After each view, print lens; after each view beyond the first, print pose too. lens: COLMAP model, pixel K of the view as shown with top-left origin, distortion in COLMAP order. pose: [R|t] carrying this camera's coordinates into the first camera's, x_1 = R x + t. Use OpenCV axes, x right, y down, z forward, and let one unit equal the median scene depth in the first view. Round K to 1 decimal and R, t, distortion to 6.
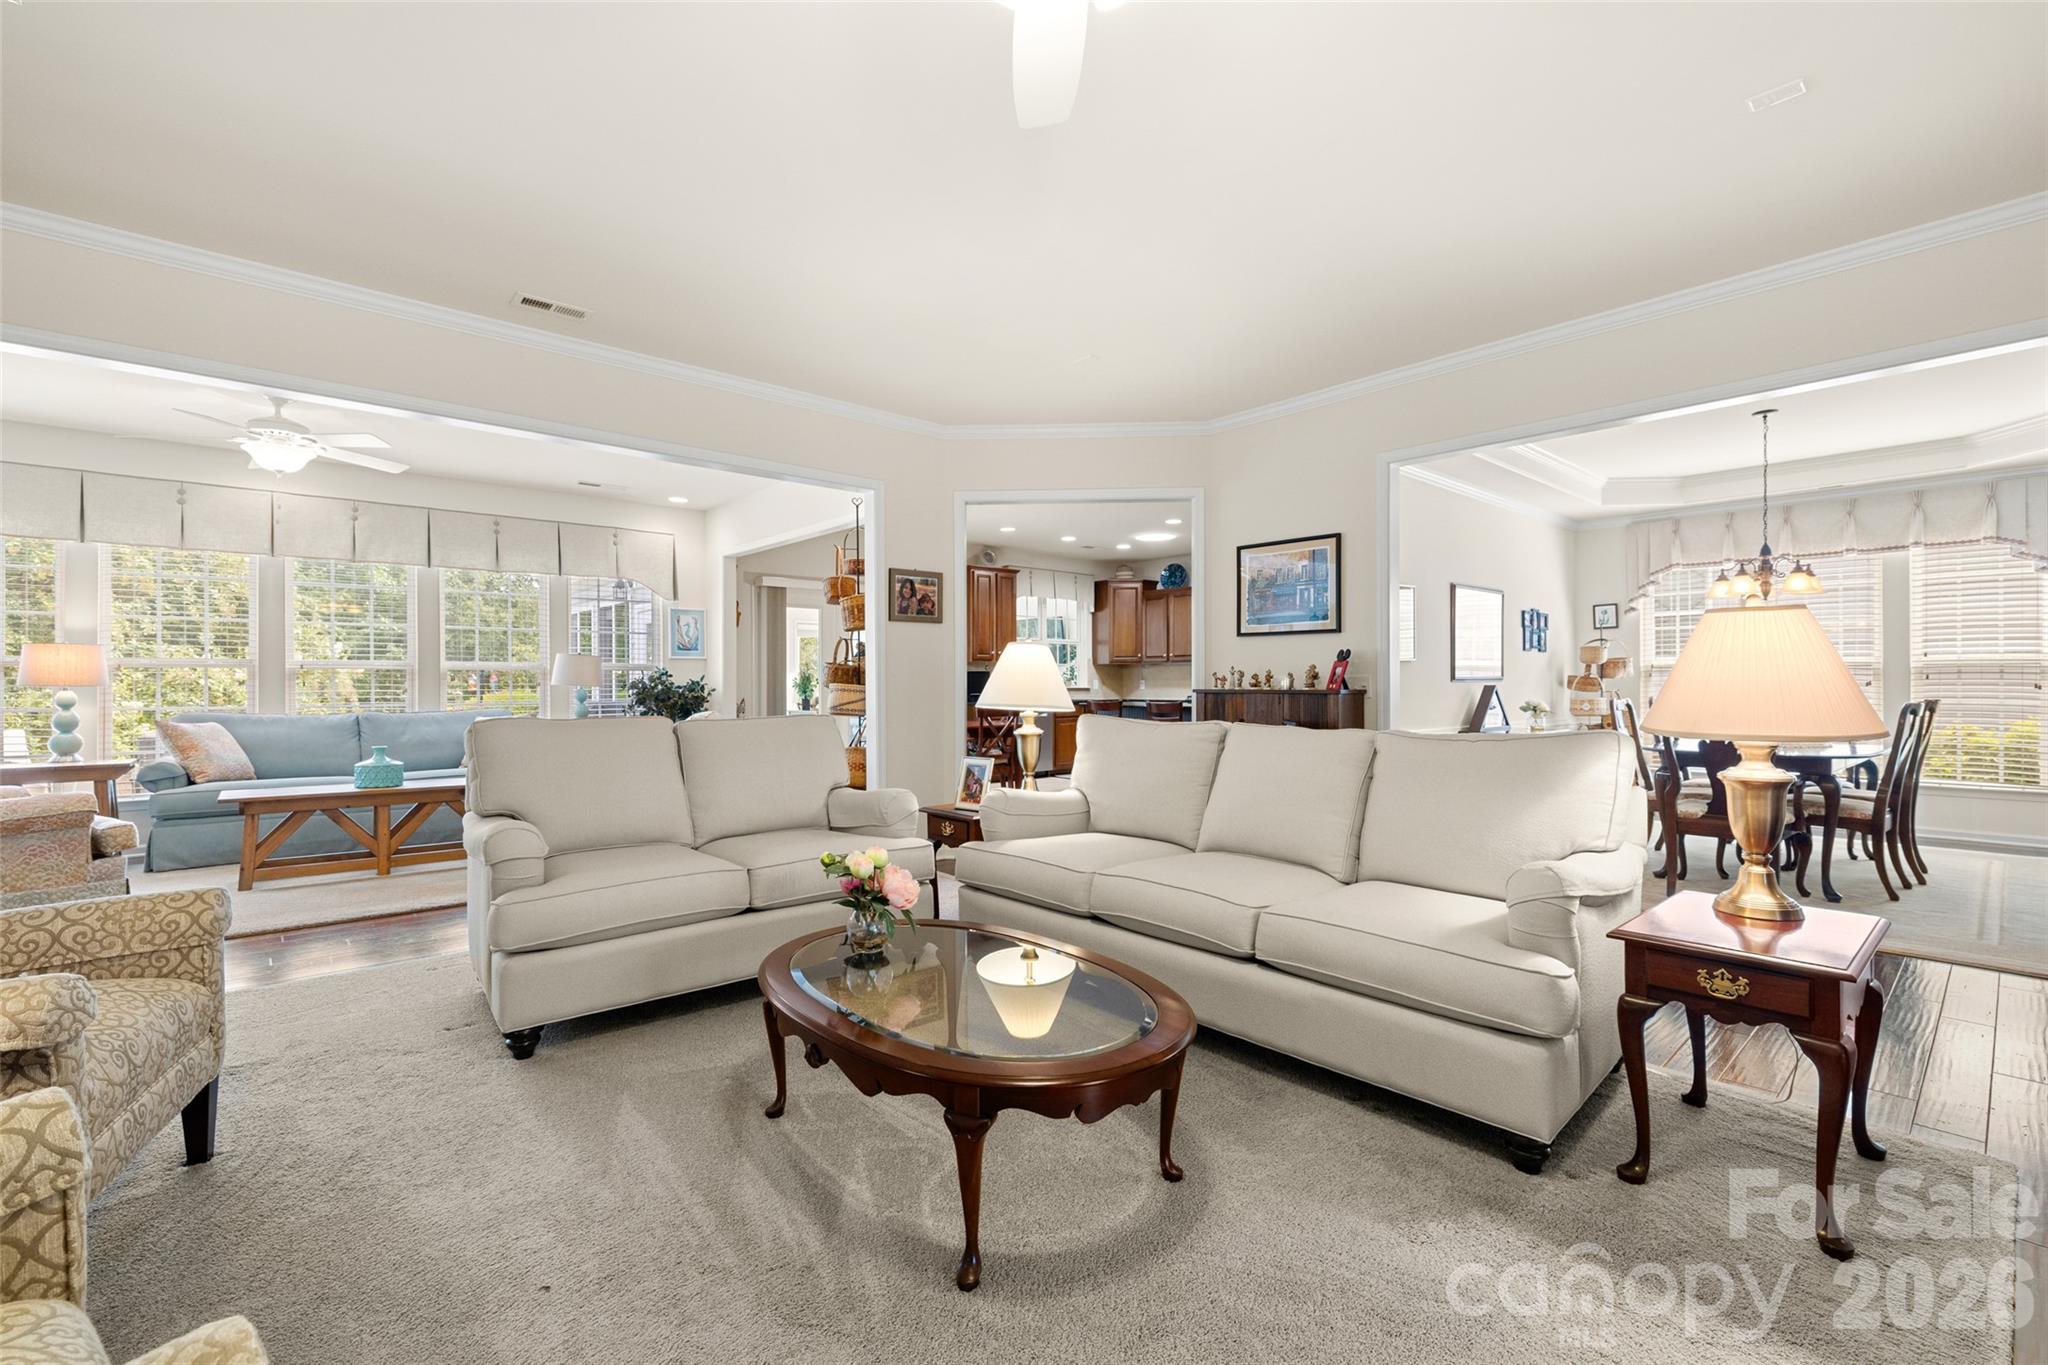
lens RADIAL K [[876.5, 0, 1024.0], [0, 876.5, 682.5], [0, 0, 1]] dist [0.000535, -0.000240]
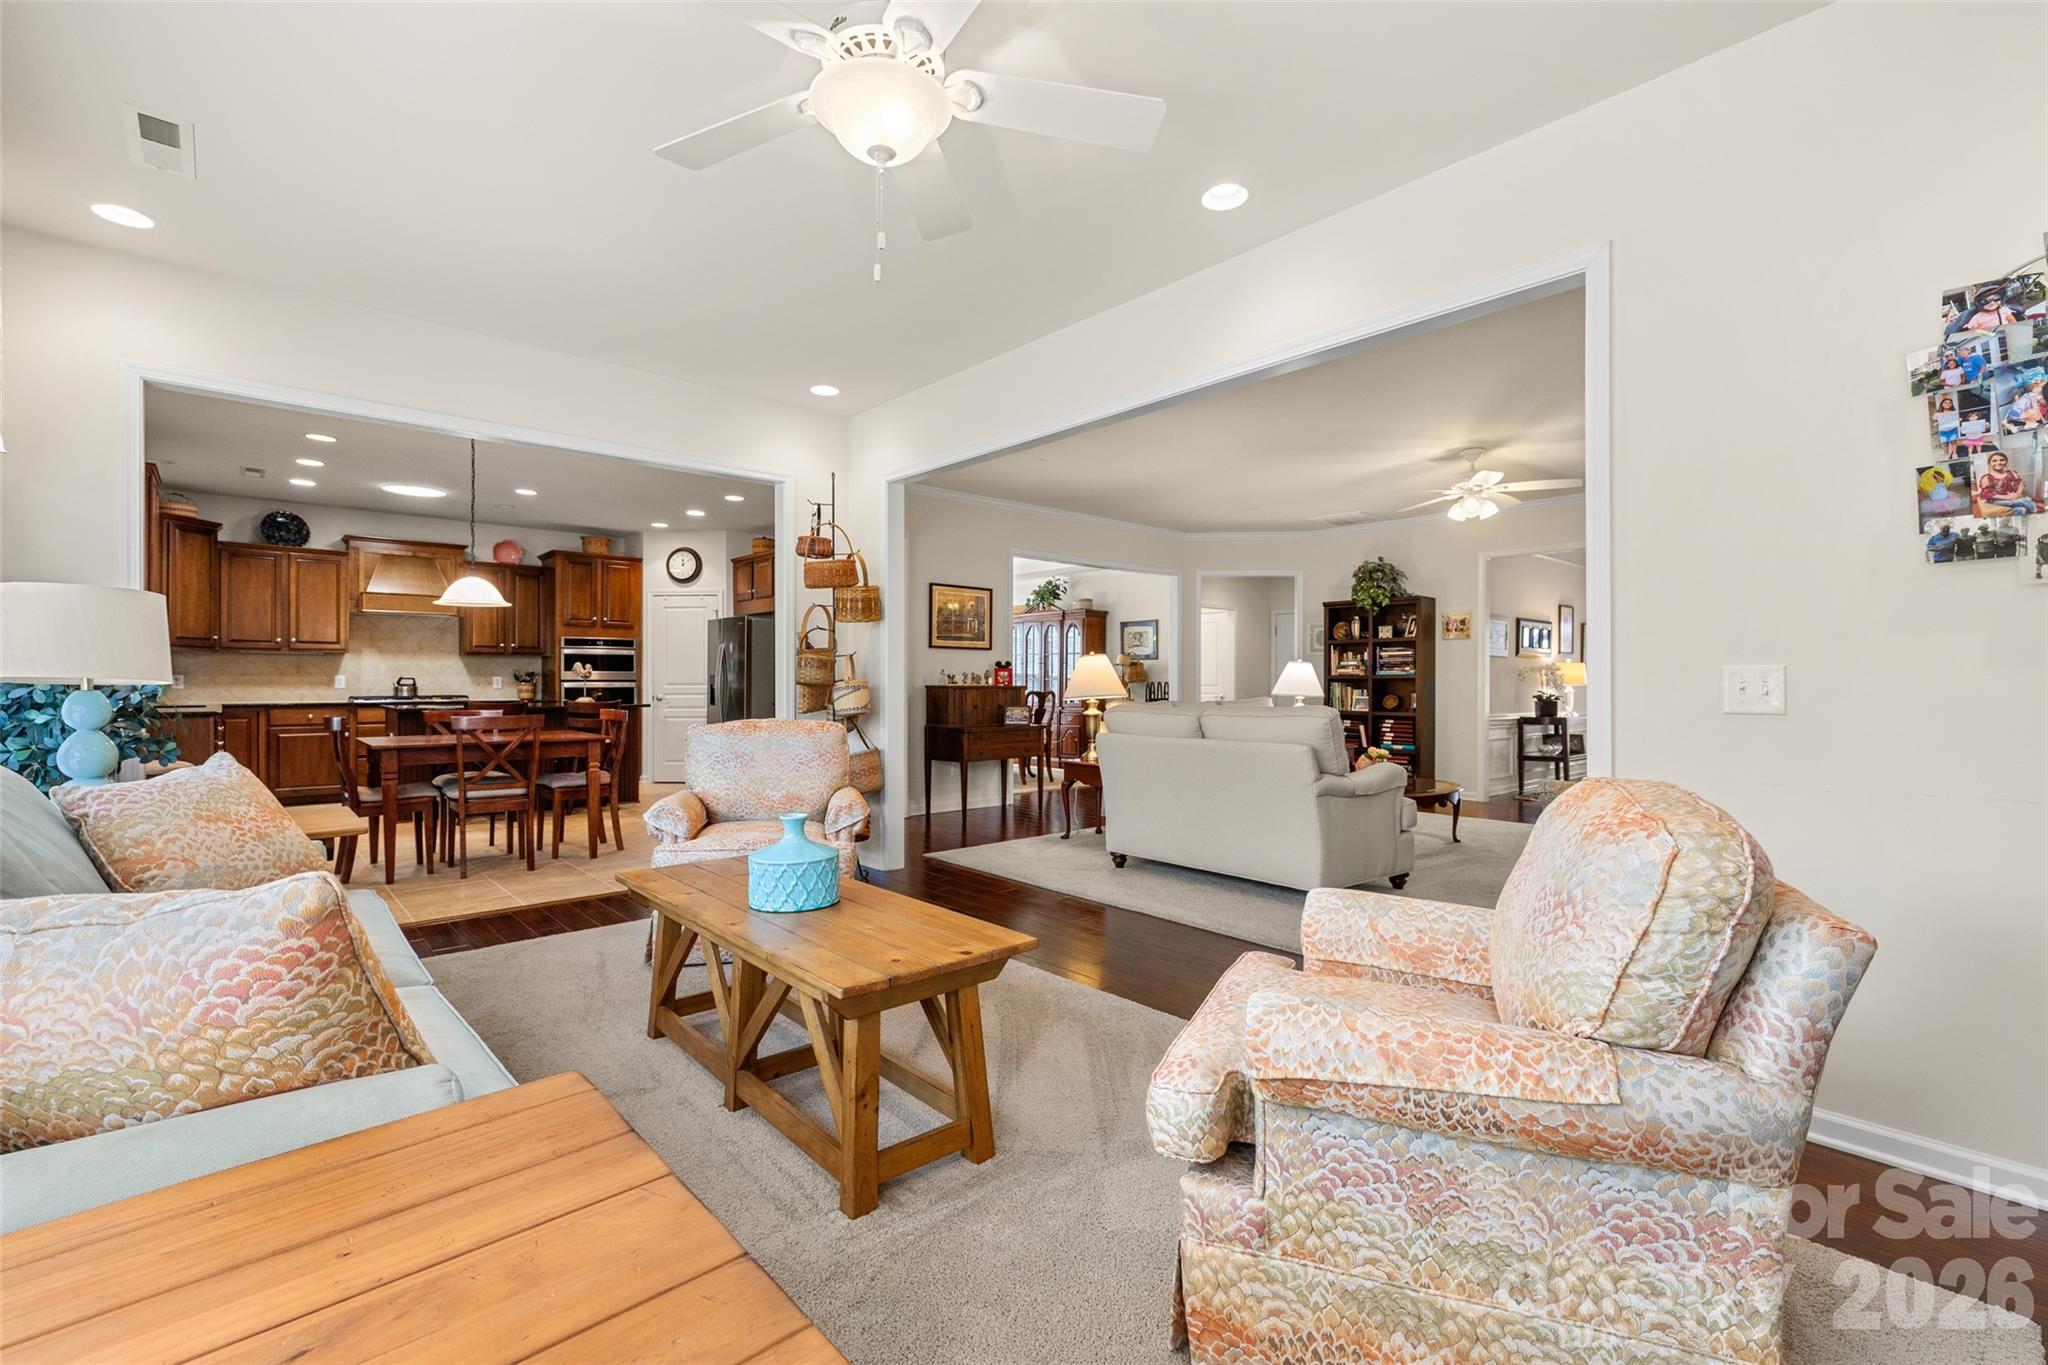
lens RADIAL K [[876.5, 0, 1024.0], [0, 876.5, 682.5], [0, 0, 1]] dist [0.000535, -0.000240]
pose [[-0.008716, 0.001699, 0.999961, -0.818152], [-0.002565, 0.999995, -0.001722, 0.003617], [-0.999959, -0.002580, -0.008711, 0.619705]]
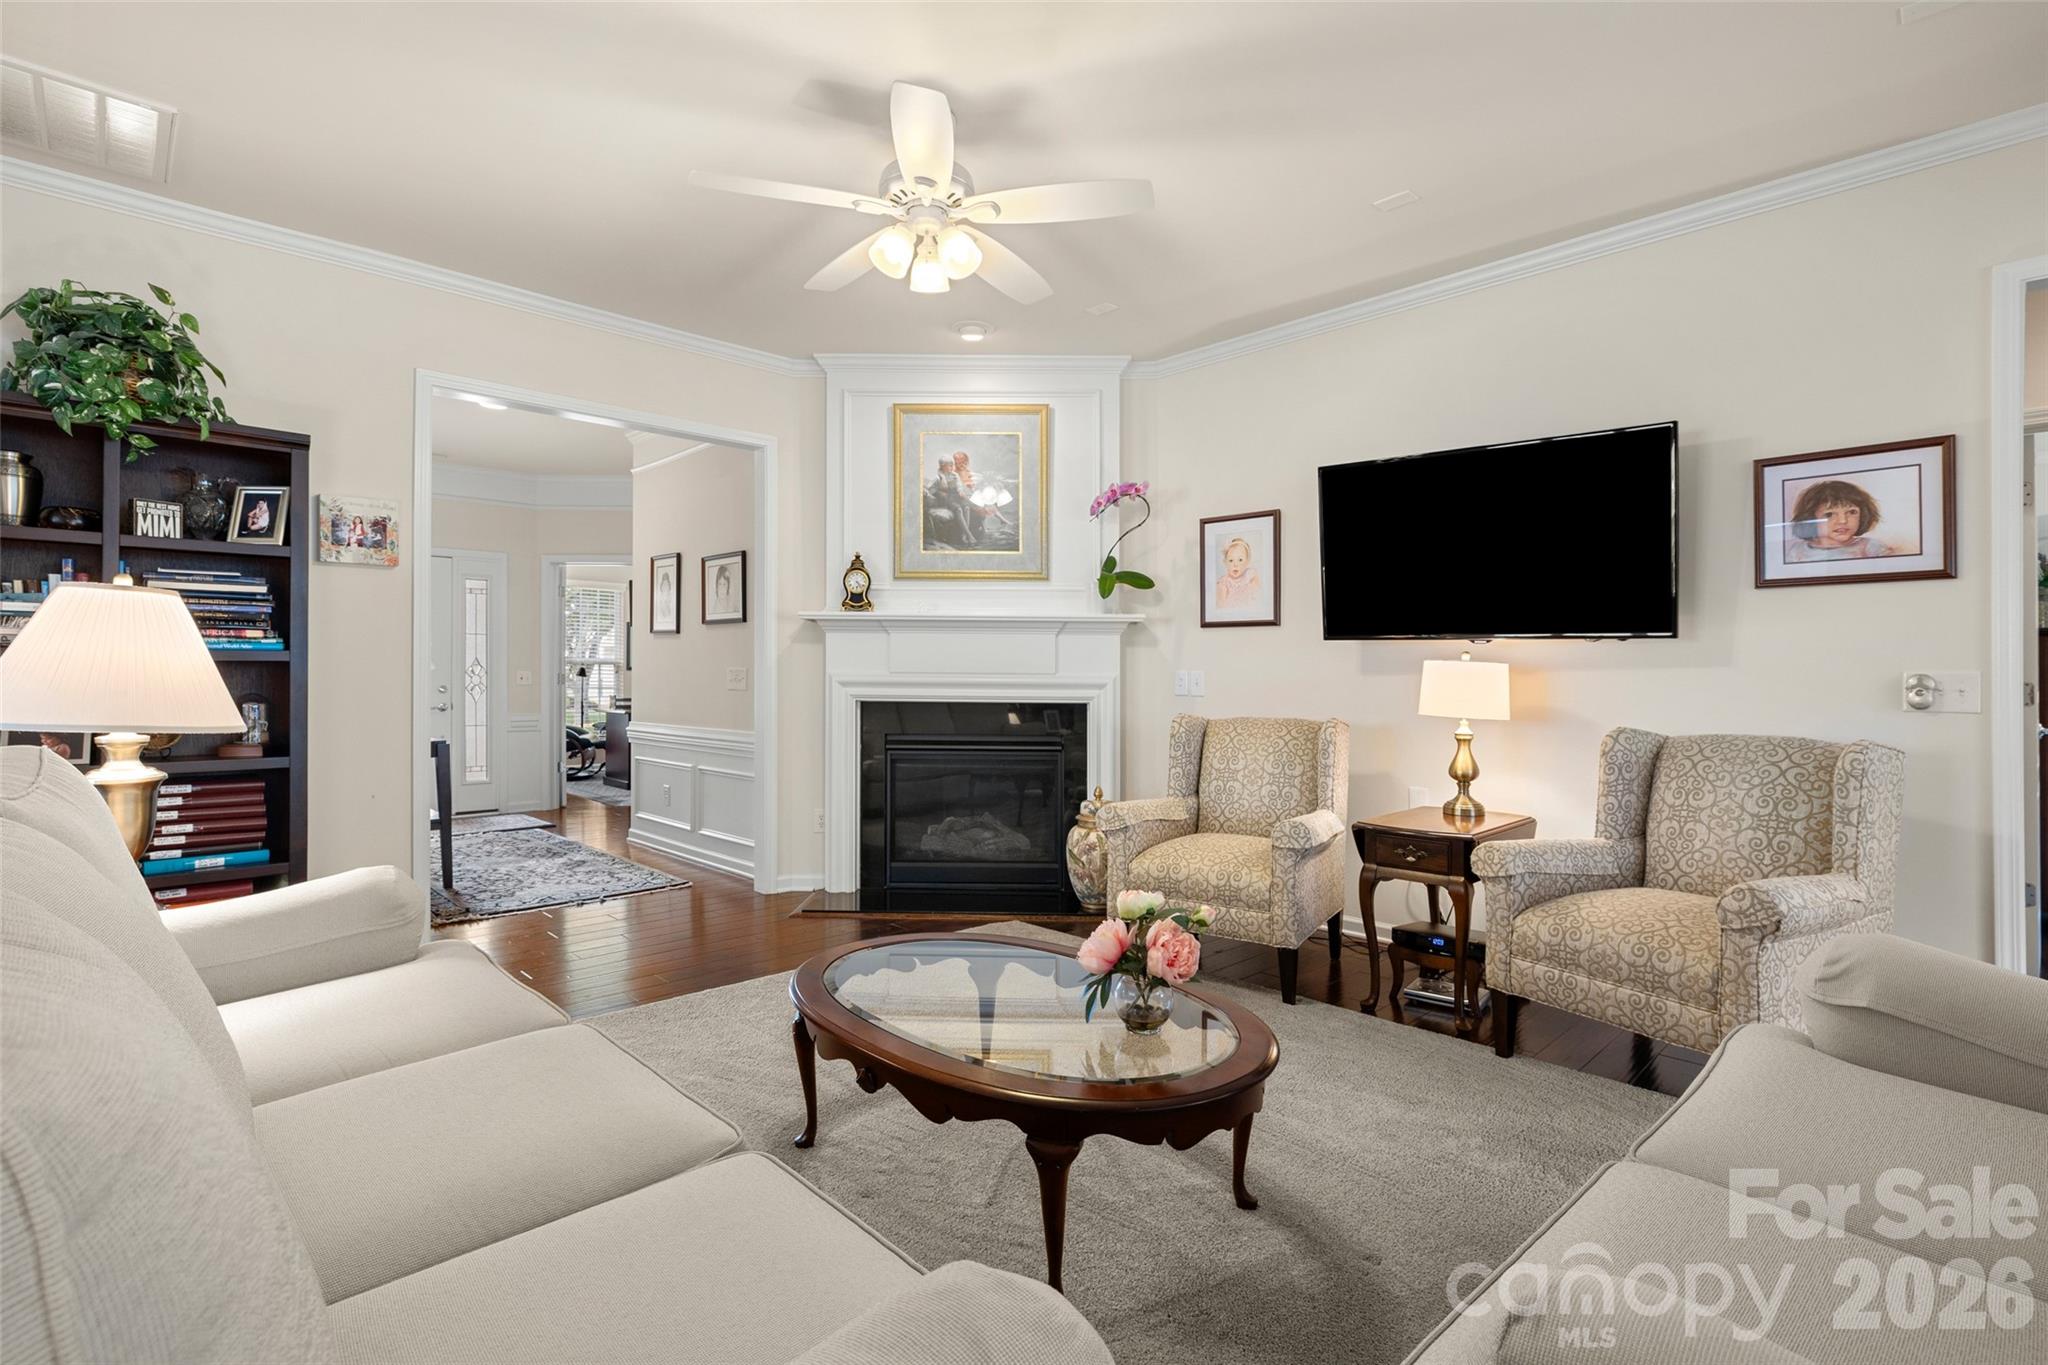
lens RADIAL K [[963.7, 0, 1020.4], [0, 963.7, 678.9], [0, 0, 1]] dist [-0.005019, 0.000654]
pose [[-0.999213, -0.004075, -0.039462, -0.015912], [-0.004152, 0.999990, 0.001850, 0.000527], [0.039454, 0.002013, -0.999219, 0.564693]]
